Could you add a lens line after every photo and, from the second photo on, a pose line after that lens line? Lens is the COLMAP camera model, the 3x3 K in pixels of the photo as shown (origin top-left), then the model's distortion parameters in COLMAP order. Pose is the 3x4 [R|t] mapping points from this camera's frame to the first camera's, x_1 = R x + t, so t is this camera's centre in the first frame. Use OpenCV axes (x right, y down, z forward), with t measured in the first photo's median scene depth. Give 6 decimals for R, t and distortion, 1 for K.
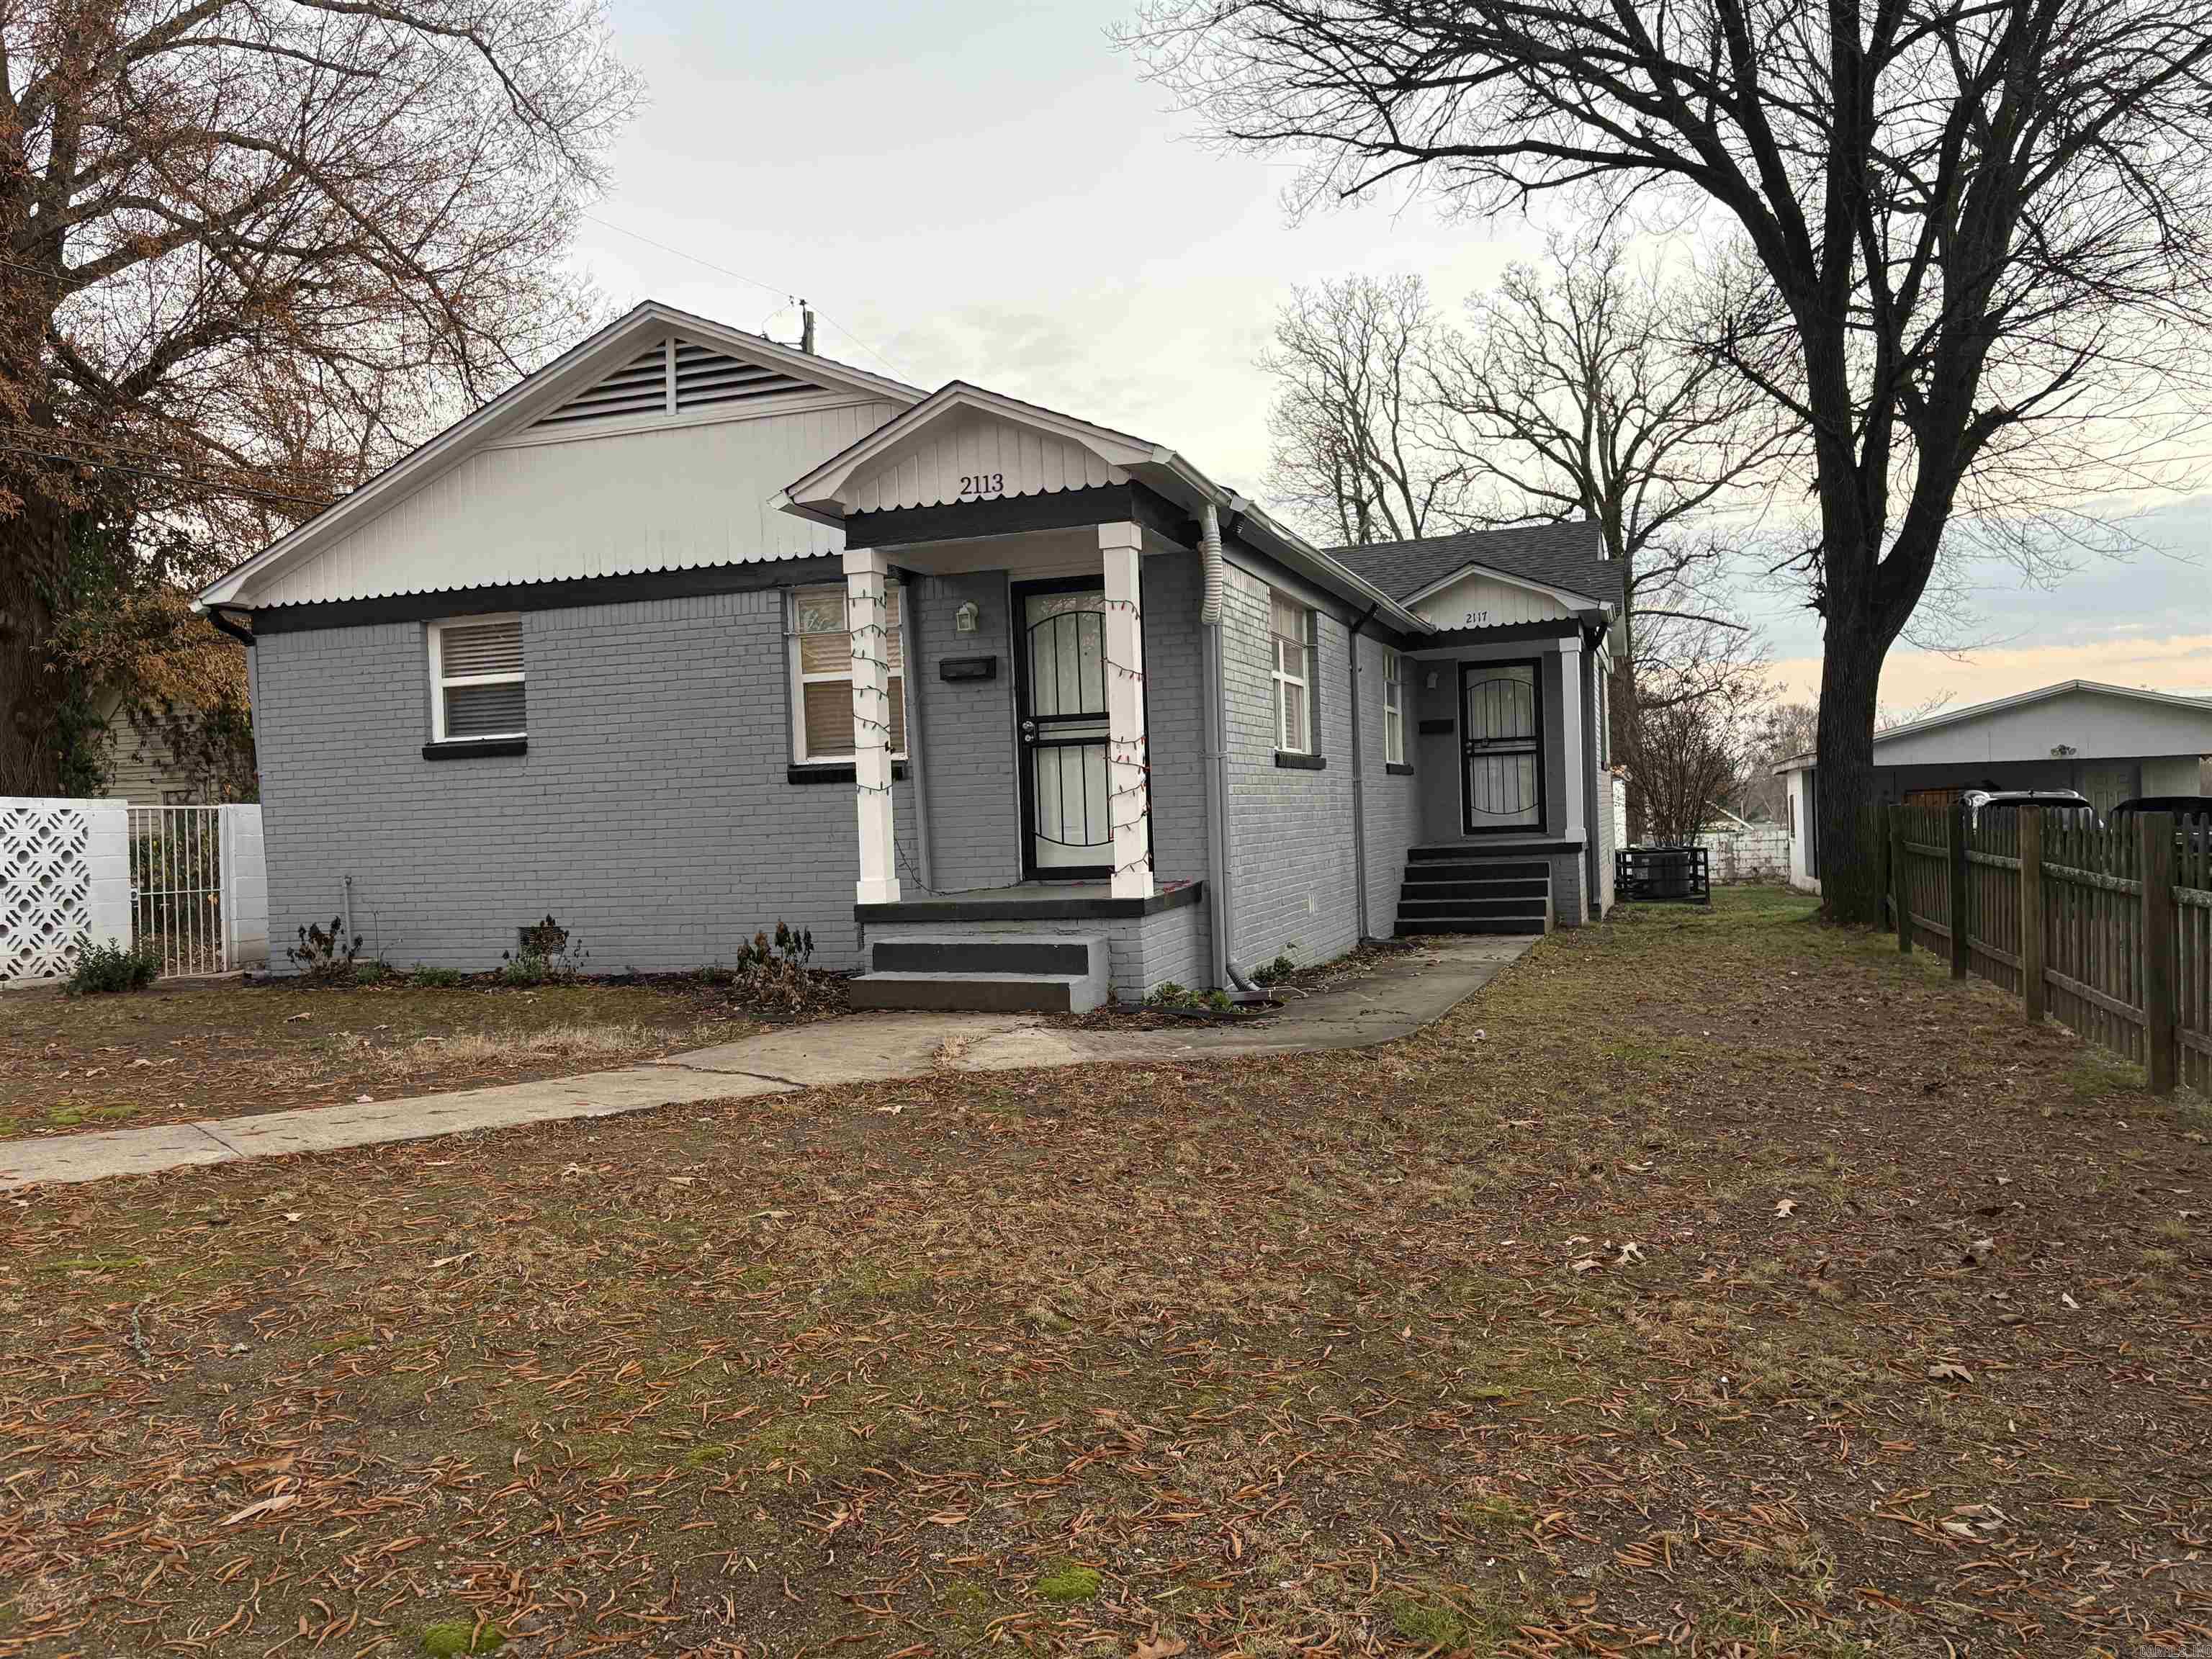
lens RADIAL K [[1683.3, 0, 1106.0], [0, 1683.3, 829.5], [0, 0, 1]] dist [0.188592, -0.604558]
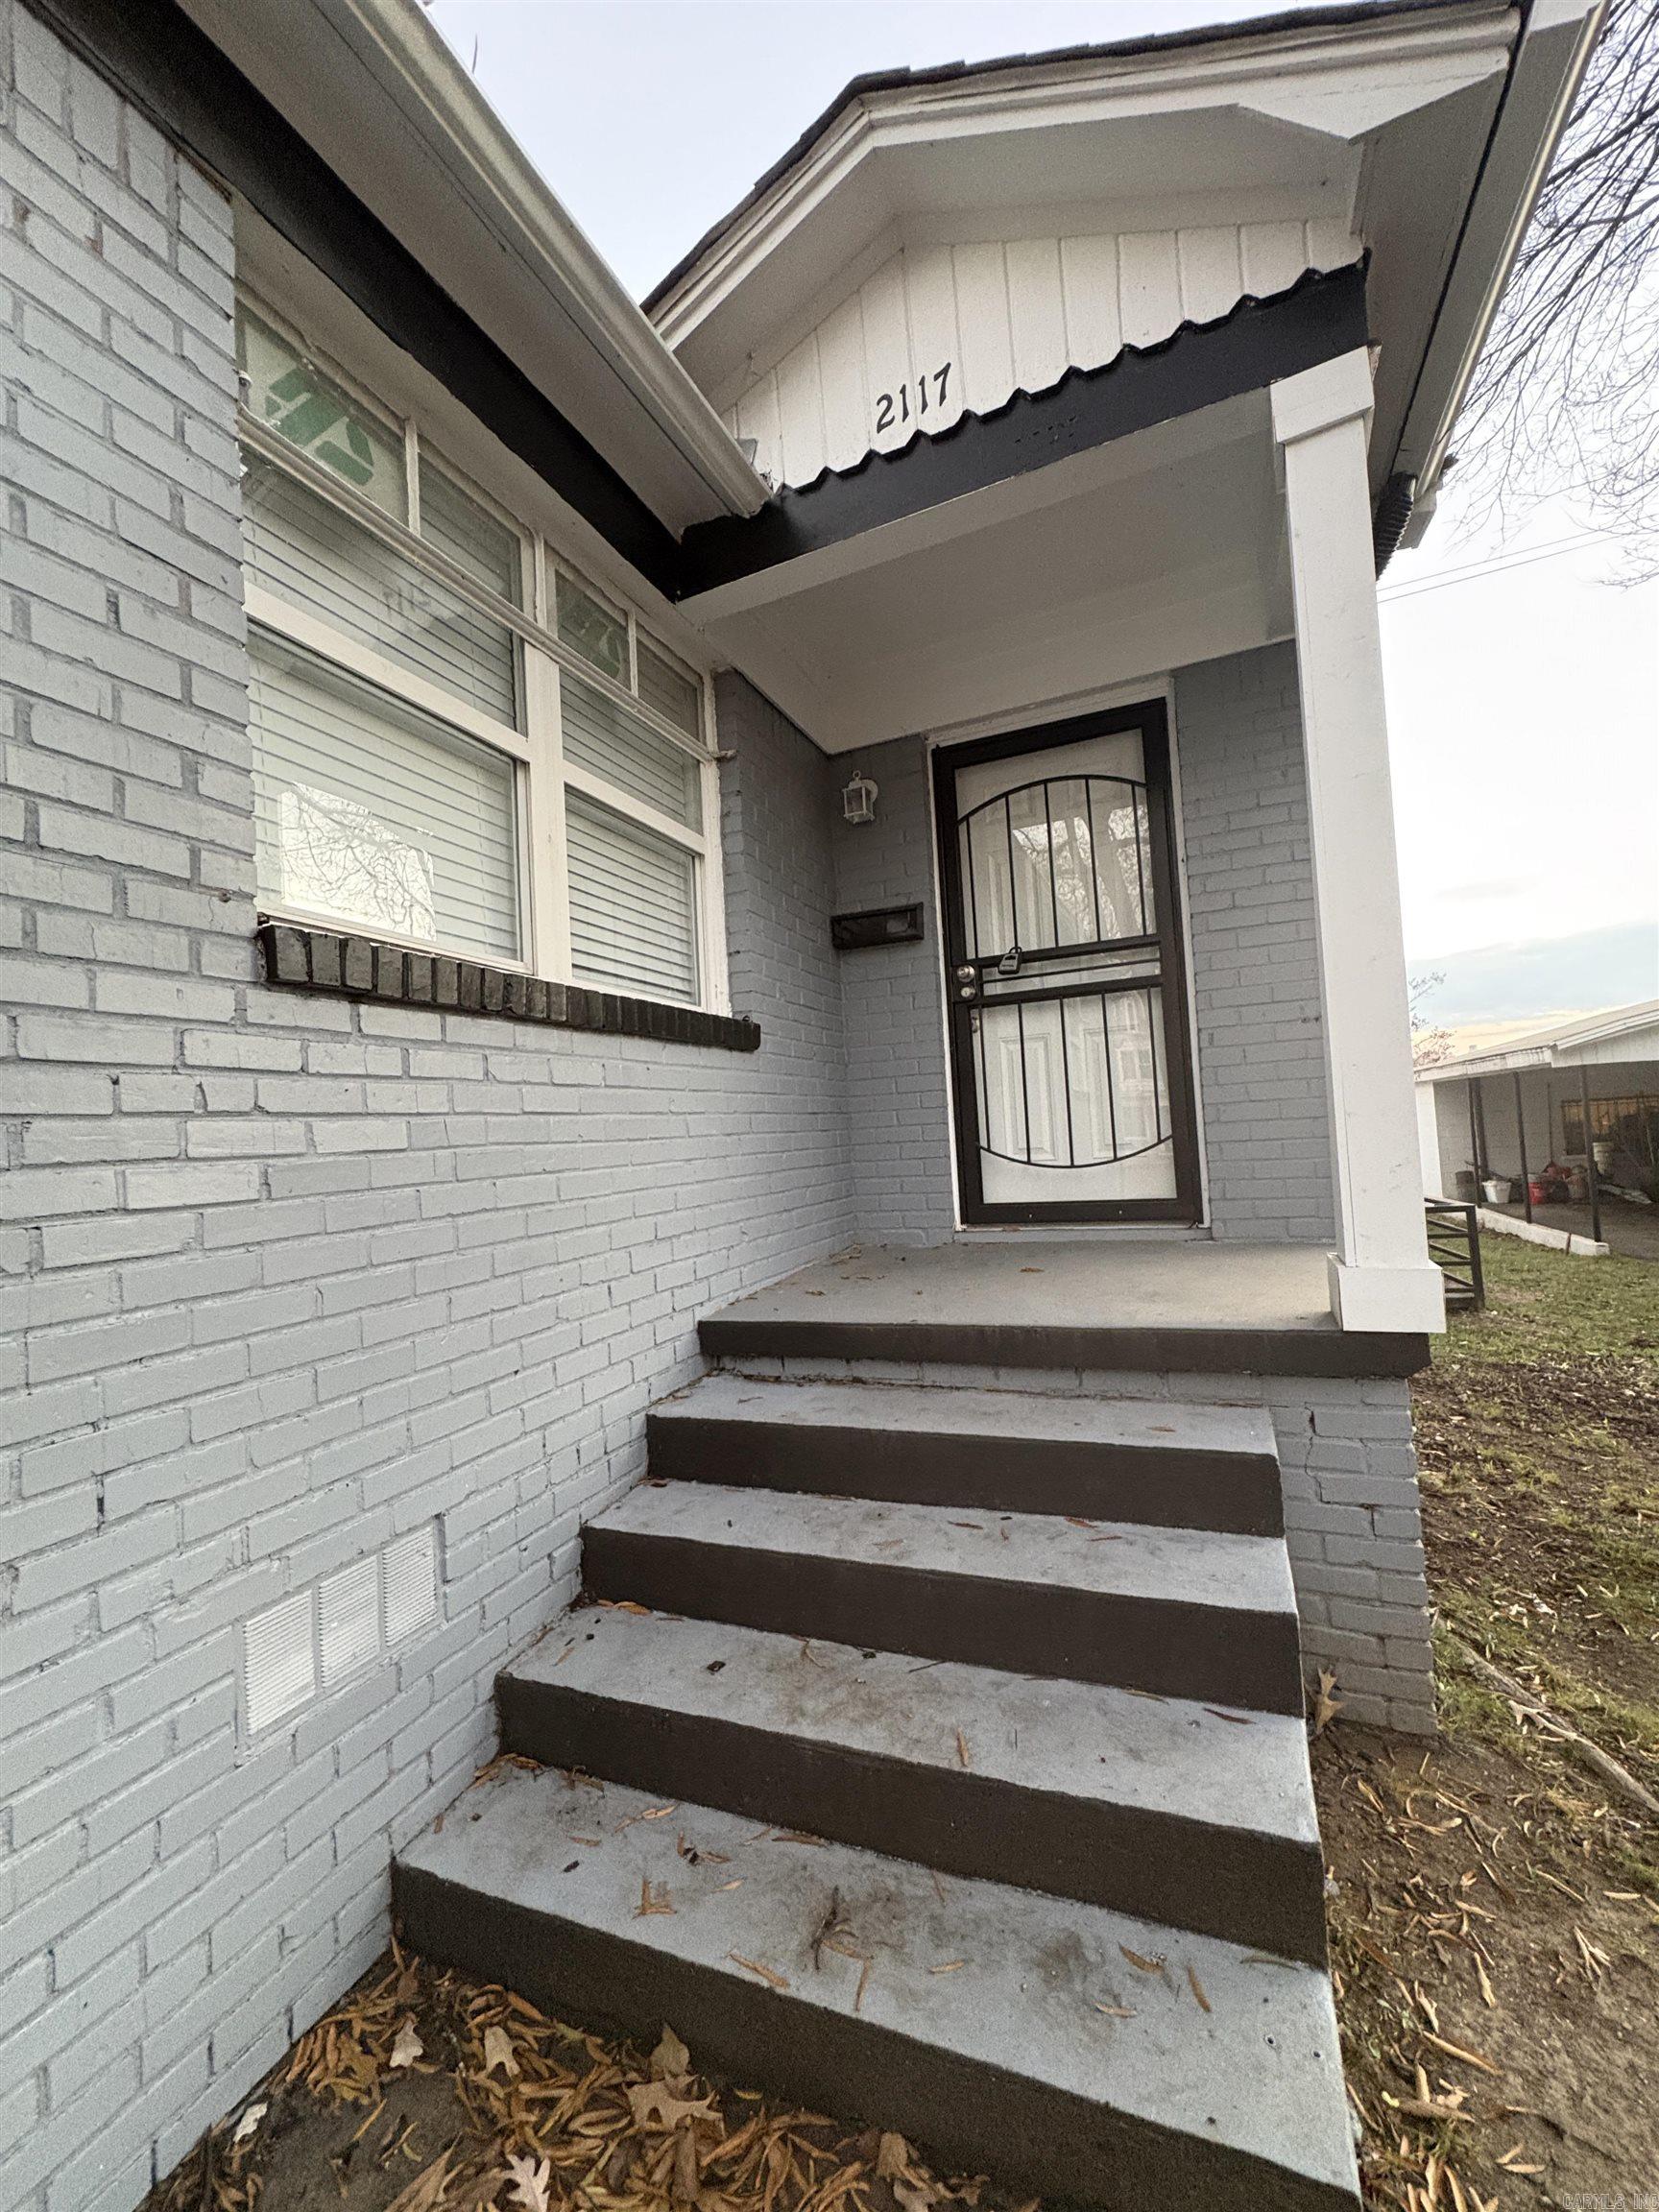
lens RADIAL K [[880.1, 0, 830.5], [0, 880.1, 1105.6], [0, 0, 1]] dist [-0.000462, 0.000253]
pose [[0.996565, -0.023083, -0.079533, 0.254784], [0.019868, 0.998962, -0.040984, -0.019550], [0.080397, 0.039263, 0.995989, 1.041637]]
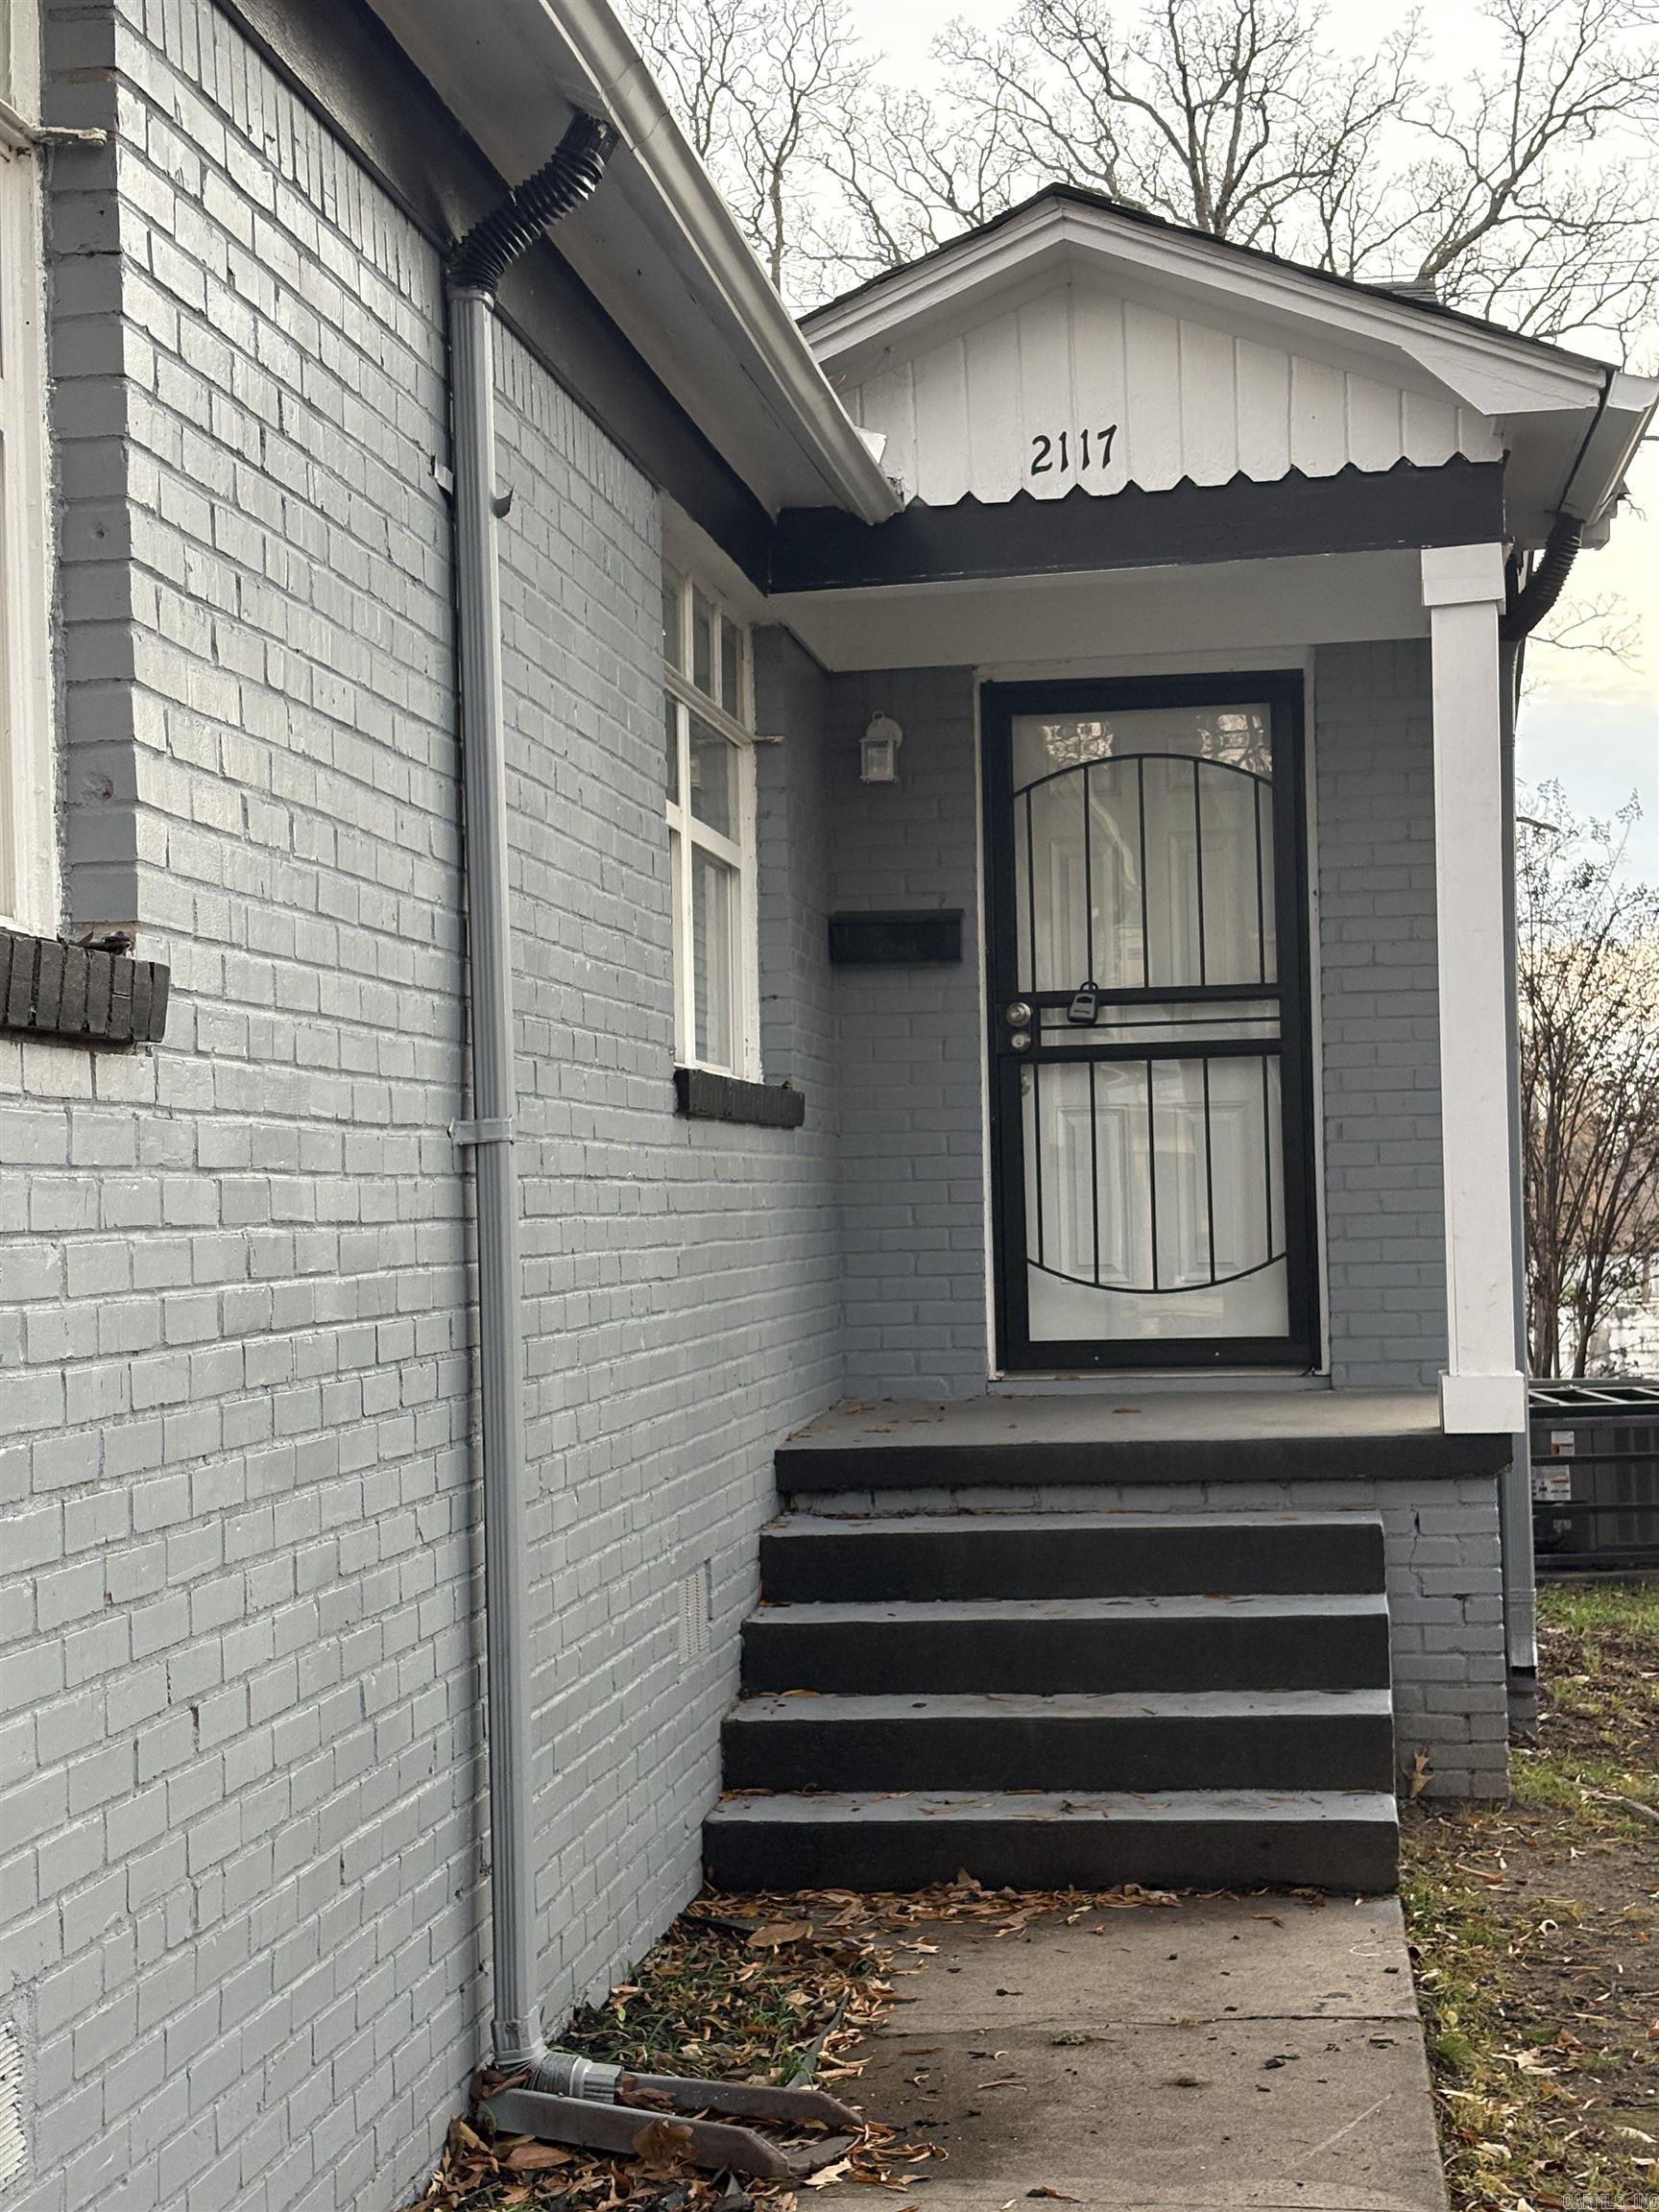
lens RADIAL K [[3353.8, 0, 829.5], [0, 3353.8, 1106.0], [0, 0, 1]] dist [0.283391, -1.139005]
pose [[0.982806, 0.019518, 0.183606, 0.122424], [-0.011518, 0.998941, -0.044535, -0.017848], [-0.184281, 0.041654, 0.981991, 0.664441]]
